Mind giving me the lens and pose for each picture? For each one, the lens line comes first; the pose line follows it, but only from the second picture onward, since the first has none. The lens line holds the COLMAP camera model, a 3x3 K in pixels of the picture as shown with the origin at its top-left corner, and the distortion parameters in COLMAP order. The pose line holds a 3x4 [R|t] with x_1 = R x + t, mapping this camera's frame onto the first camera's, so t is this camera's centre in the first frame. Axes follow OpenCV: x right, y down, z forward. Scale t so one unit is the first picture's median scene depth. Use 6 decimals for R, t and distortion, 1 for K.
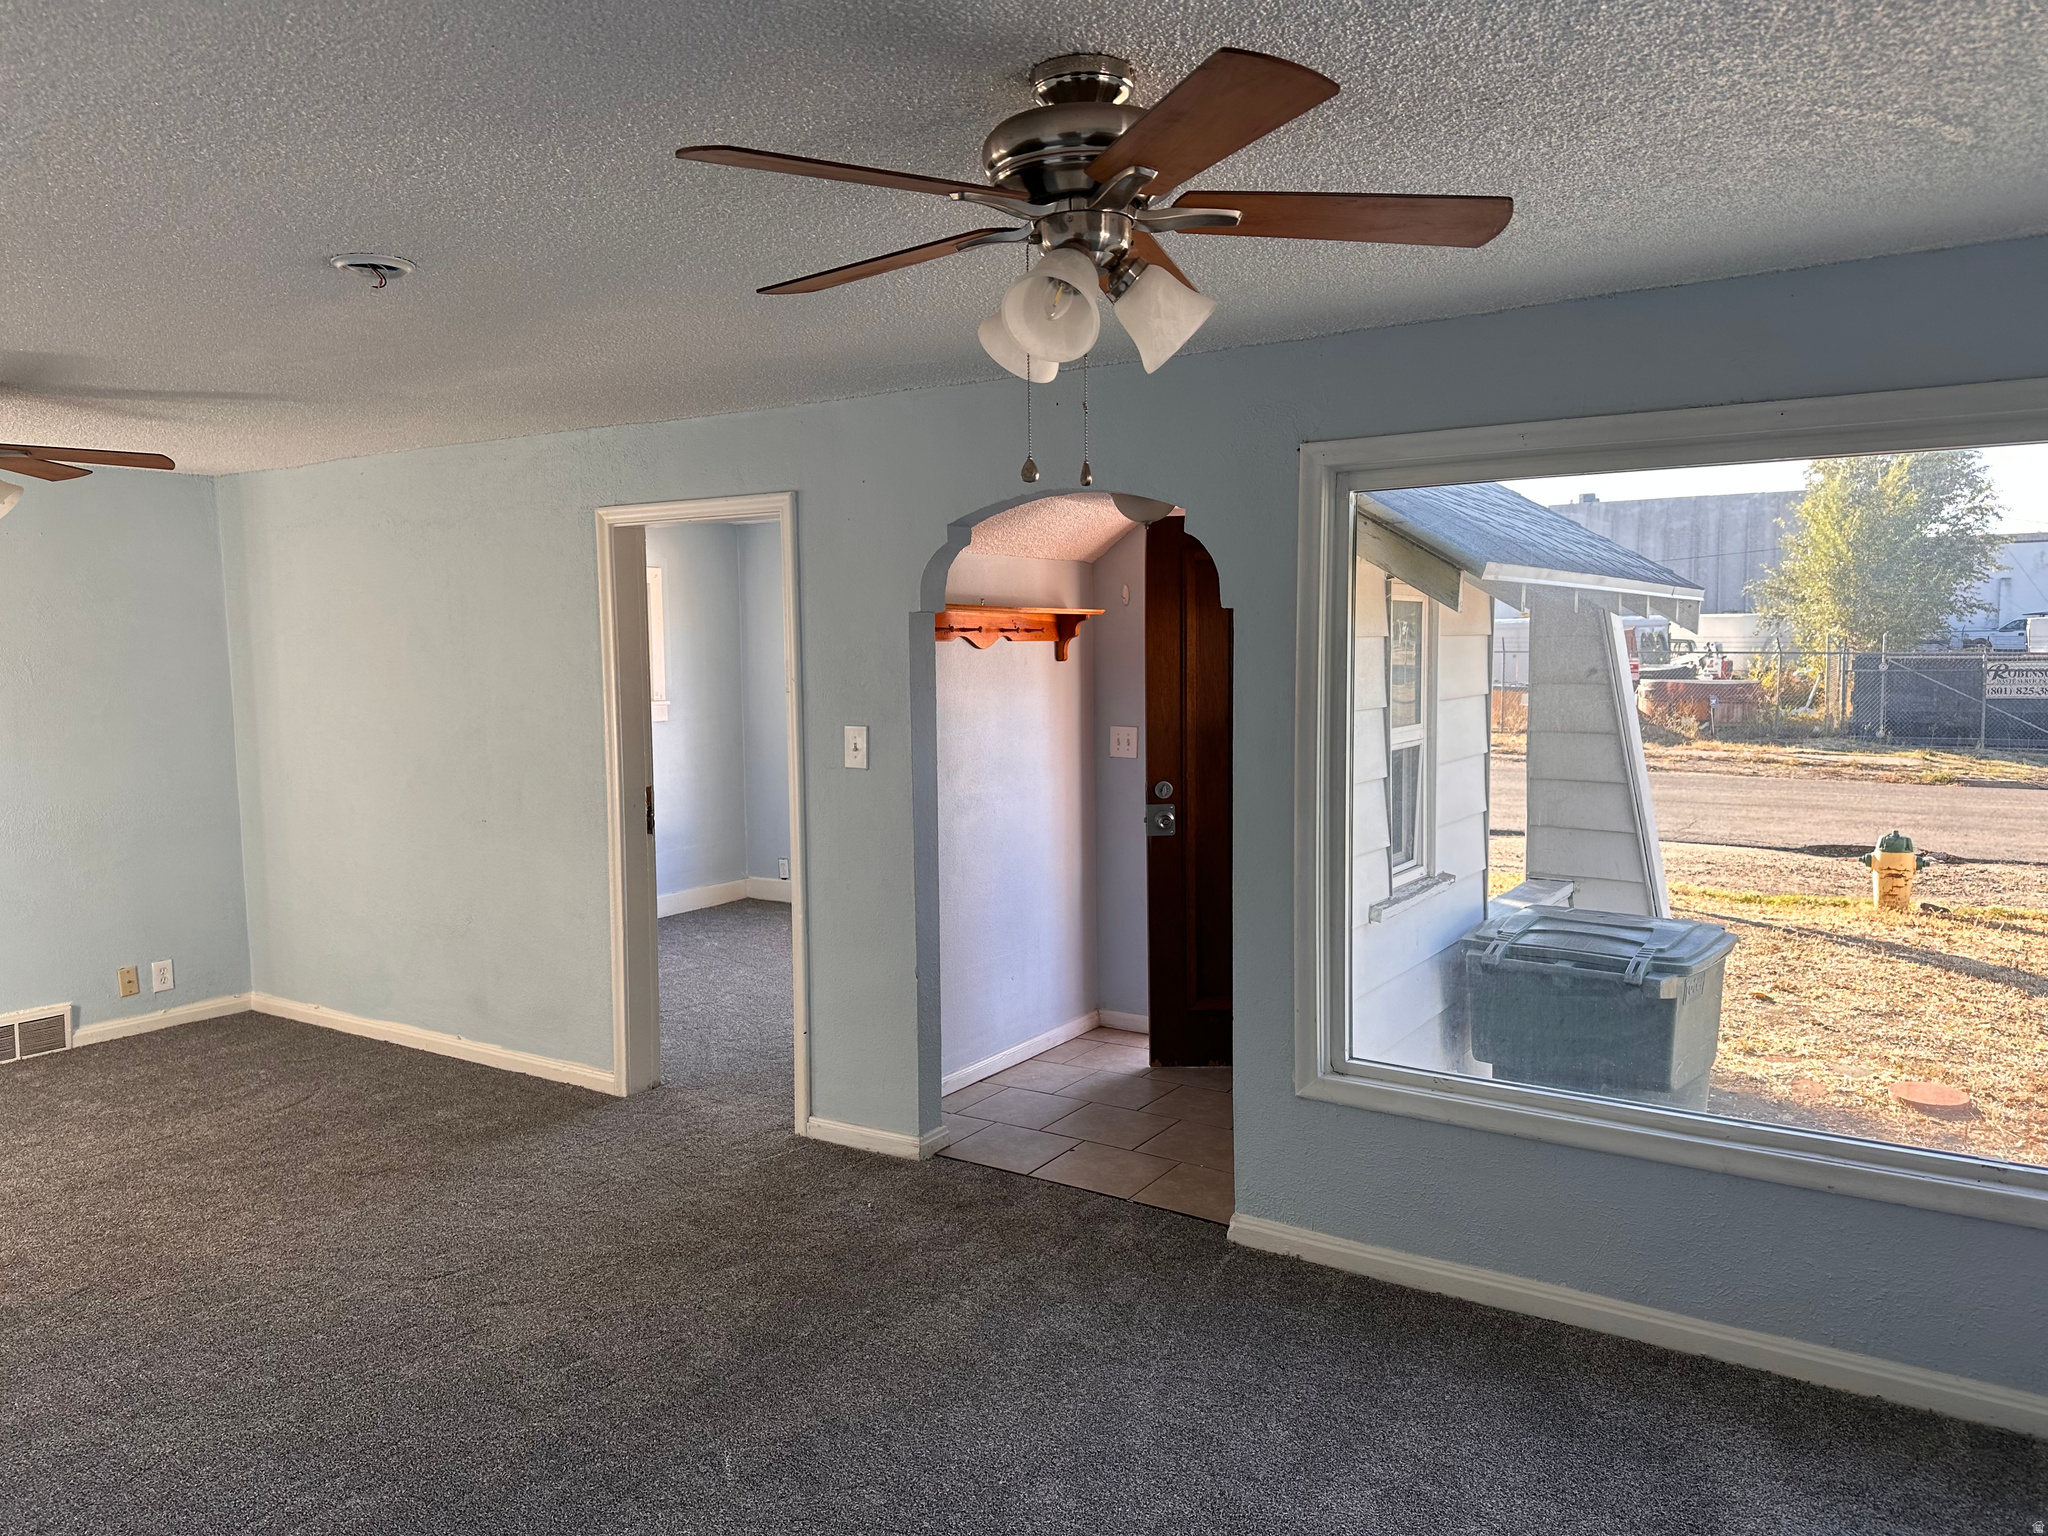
lens RADIAL K [[1422.2, 0, 1018.5], [0, 1422.2, 746.2], [0, 0, 1]] dist [0.038942, -0.053063]
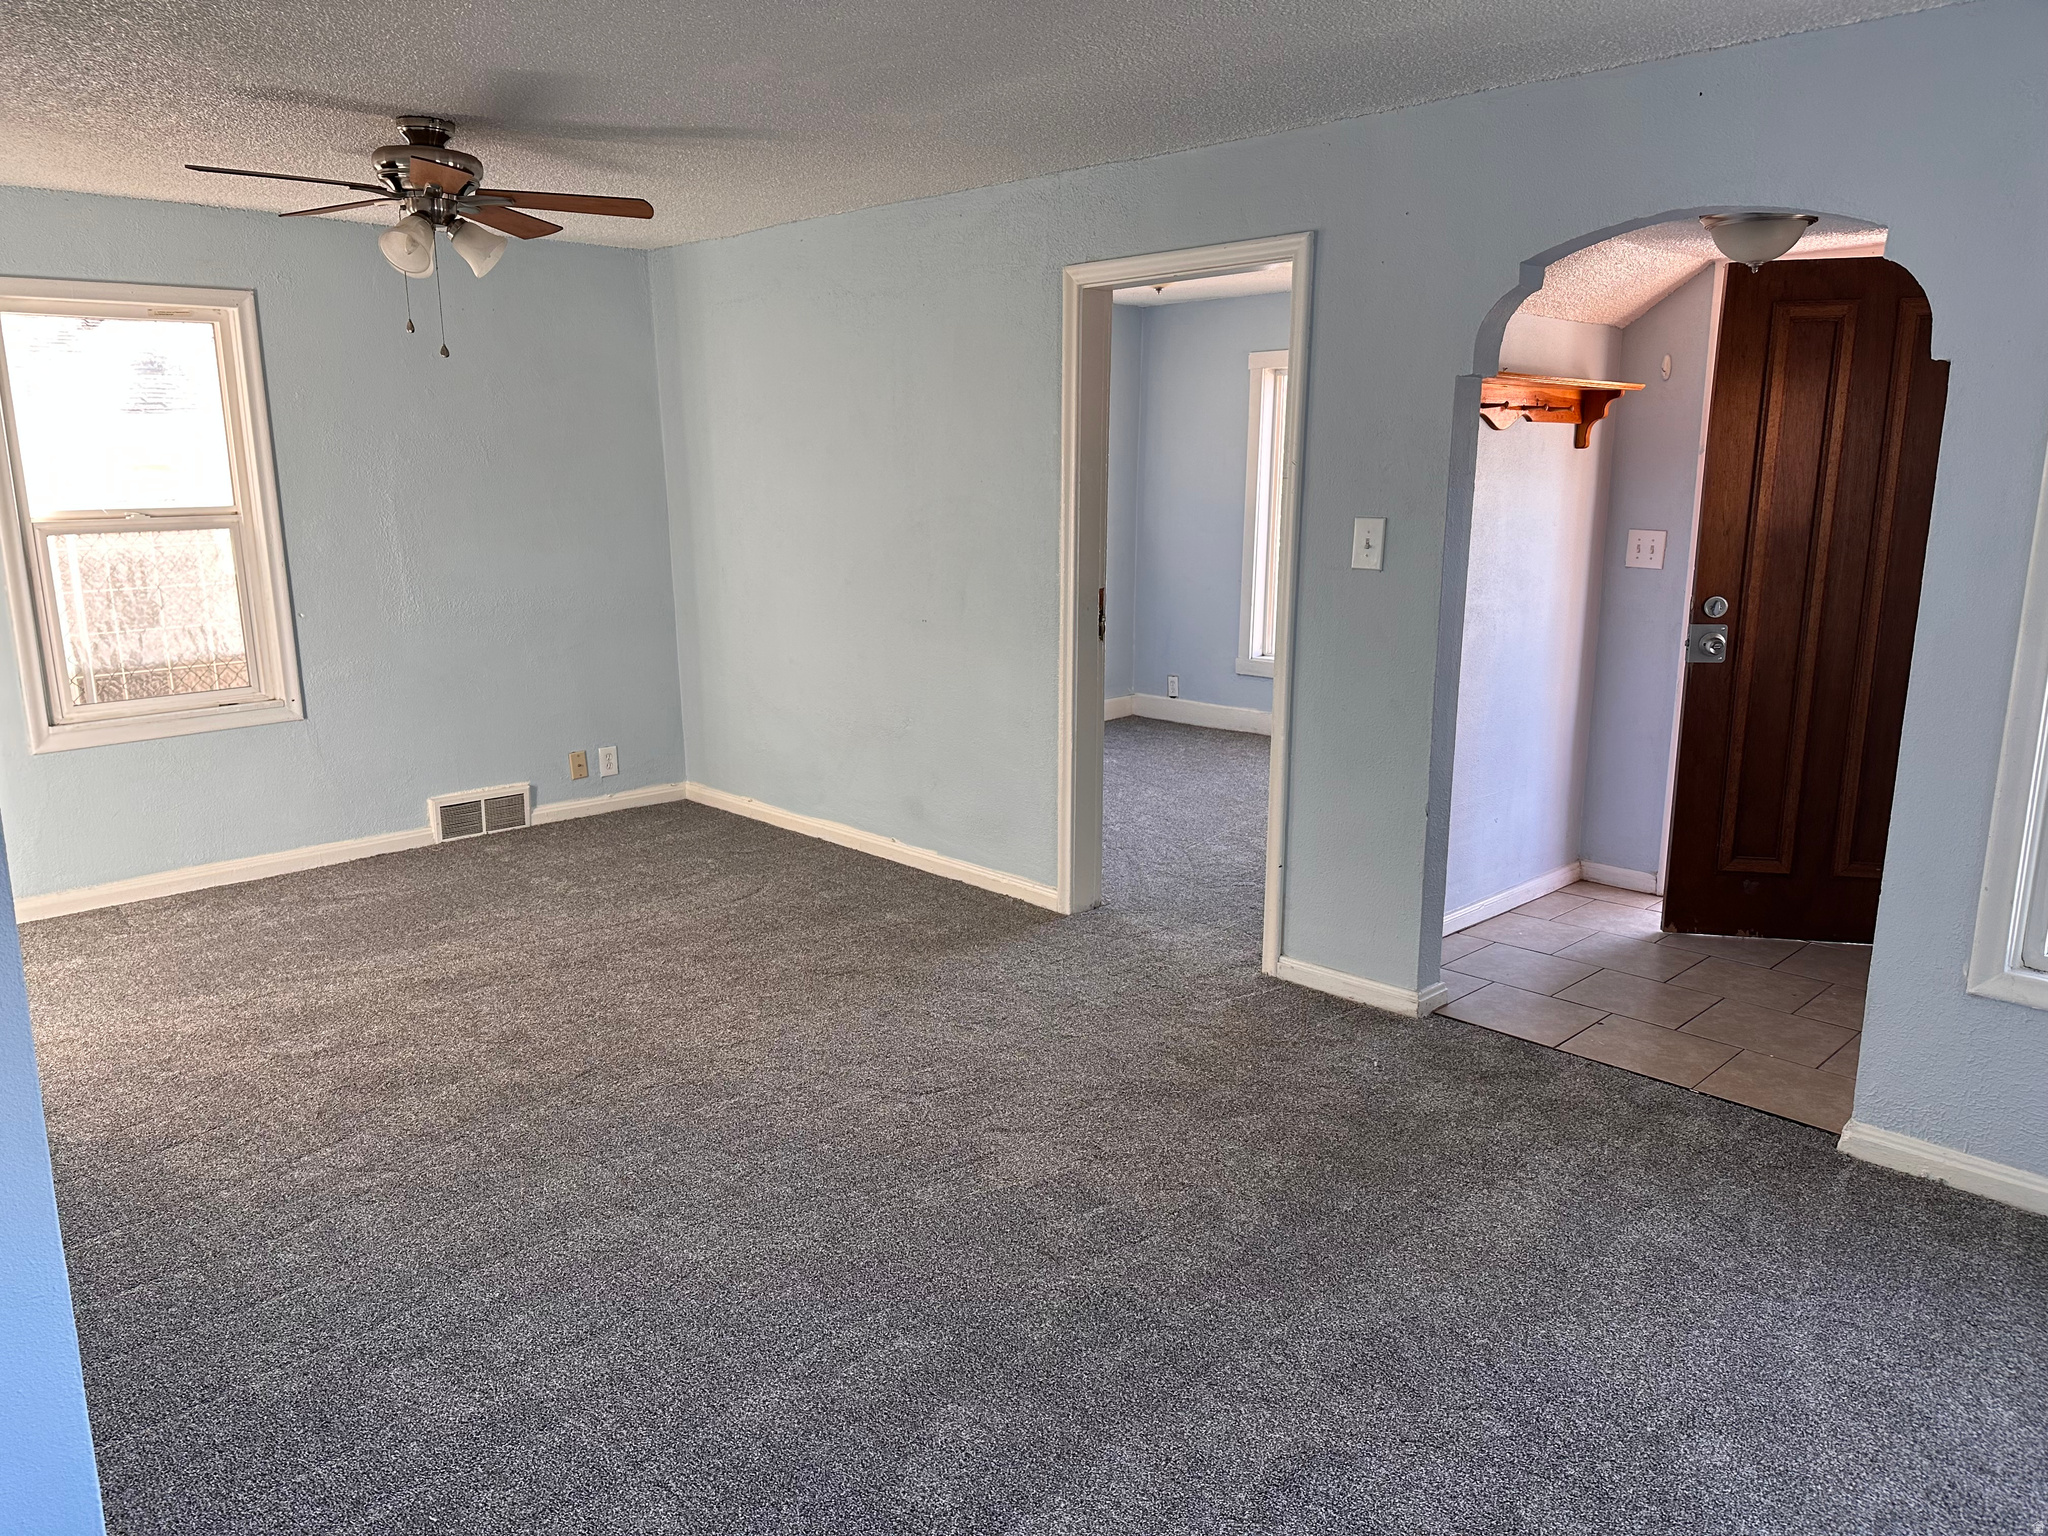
lens RADIAL K [[1422.2, 0, 1004.4], [0, 1422.2, 759.4], [0, 0, 1]] dist [0.038942, -0.053063]
pose [[0.974498, 0.054822, -0.217598, -0.161537], [-0.025684, 0.990575, 0.134542, 0.023828], [0.222923, -0.125522, 0.966721, 0.127815]]
